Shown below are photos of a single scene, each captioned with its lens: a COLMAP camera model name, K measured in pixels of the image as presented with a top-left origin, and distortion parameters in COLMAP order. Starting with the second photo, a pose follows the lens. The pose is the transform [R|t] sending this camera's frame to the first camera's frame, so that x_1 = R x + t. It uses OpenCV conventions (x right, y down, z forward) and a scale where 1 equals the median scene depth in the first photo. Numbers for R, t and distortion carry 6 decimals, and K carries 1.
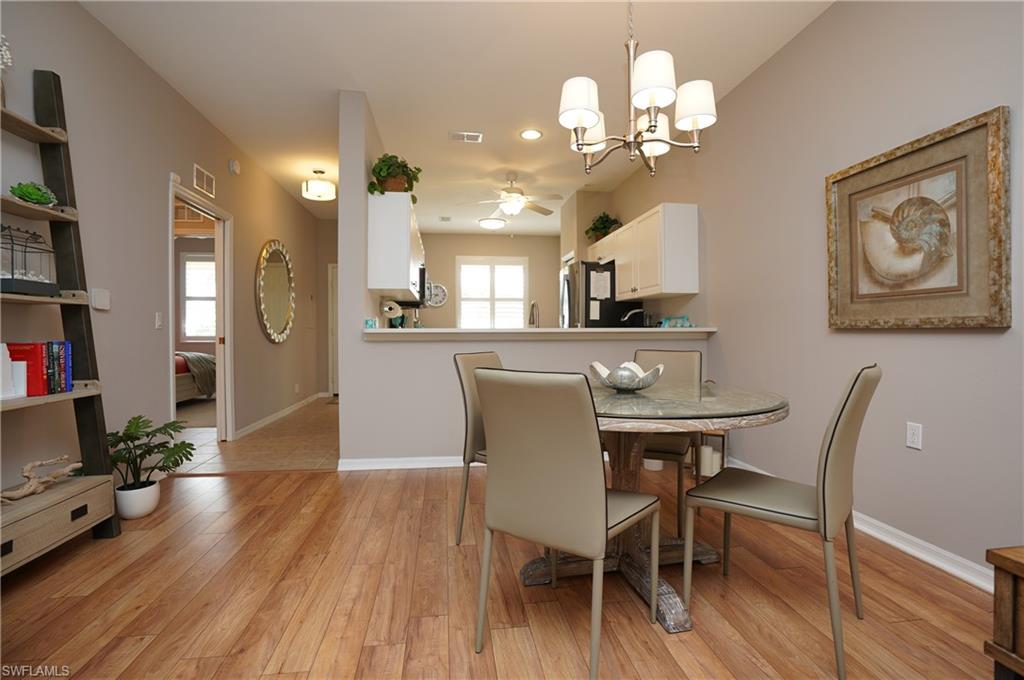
lens RADIAL K [[476.0, 0, 515.2], [0, 476.0, 332.9], [0, 0, 1]] dist [-0.048144, 0.014161]
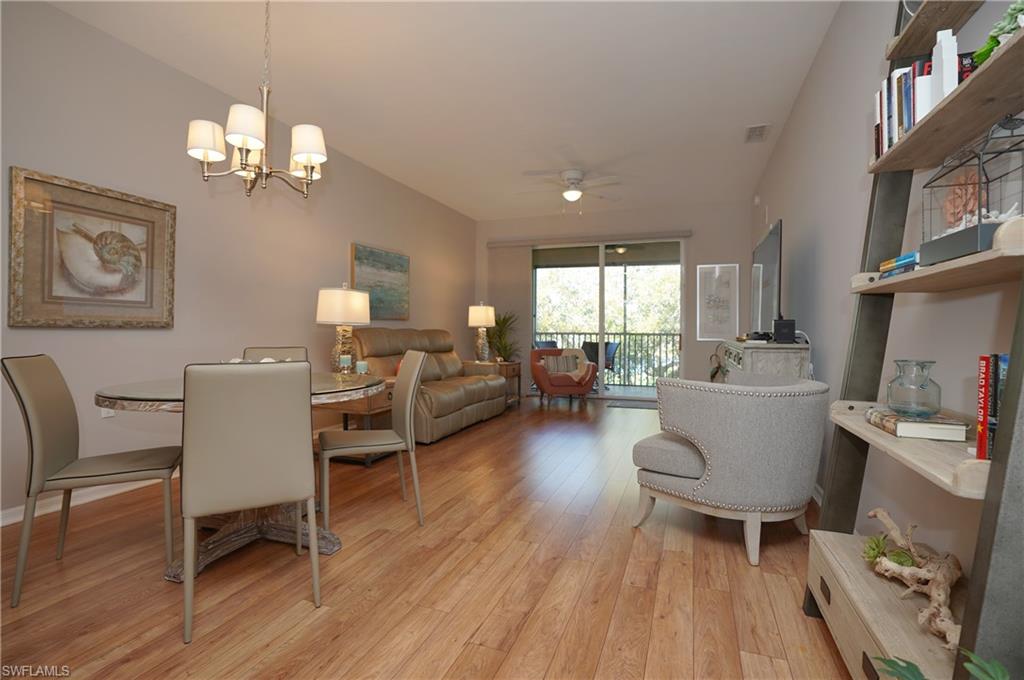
lens RADIAL K [[476.0, 0, 517.9], [0, 476.0, 334.6], [0, 0, 1]] dist [-0.048144, 0.014161]
pose [[-0.879831, -0.005655, 0.475253, -0.785165], [-0.002706, 0.999973, 0.006887, -0.002561], [-0.475279, 0.004774, -0.879822, 1.549971]]
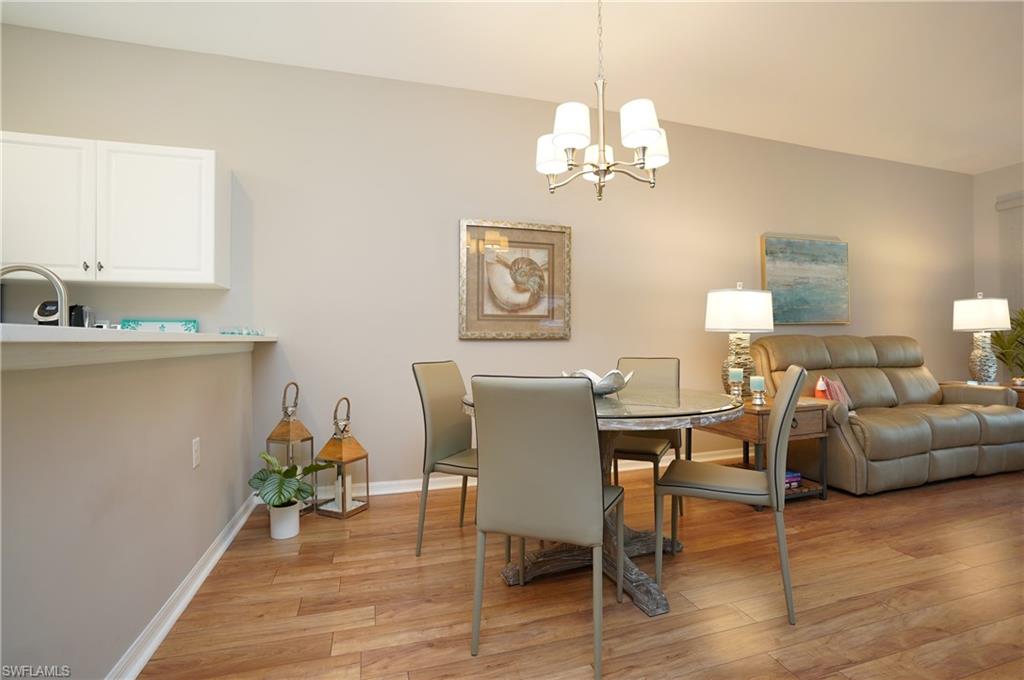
lens RADIAL K [[476.0, 0, 516.9], [0, 476.0, 339.9], [0, 0, 1]] dist [-0.048144, 0.014161]
pose [[-0.166510, 0.004398, 0.986030, -0.721648], [0.007407, 0.999967, -0.003210, -0.001028], [-0.986012, 0.006769, -0.166537, 1.236464]]
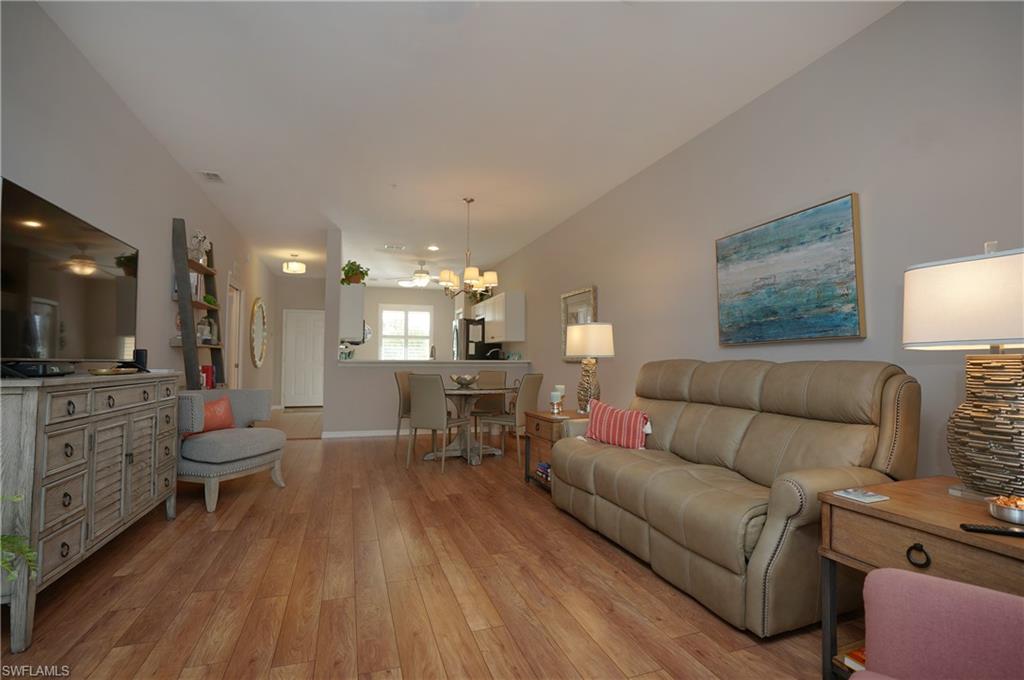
lens RADIAL K [[476.0, 0, 503.4], [0, 476.0, 330.3], [0, 0, 1]] dist [-0.048144, 0.014161]
pose [[0.986367, 0.018169, 0.163555, 0.016487], [-0.007265, 0.997725, -0.067025, -0.005773], [-0.164401, 0.064923, 0.984255, -1.487989]]
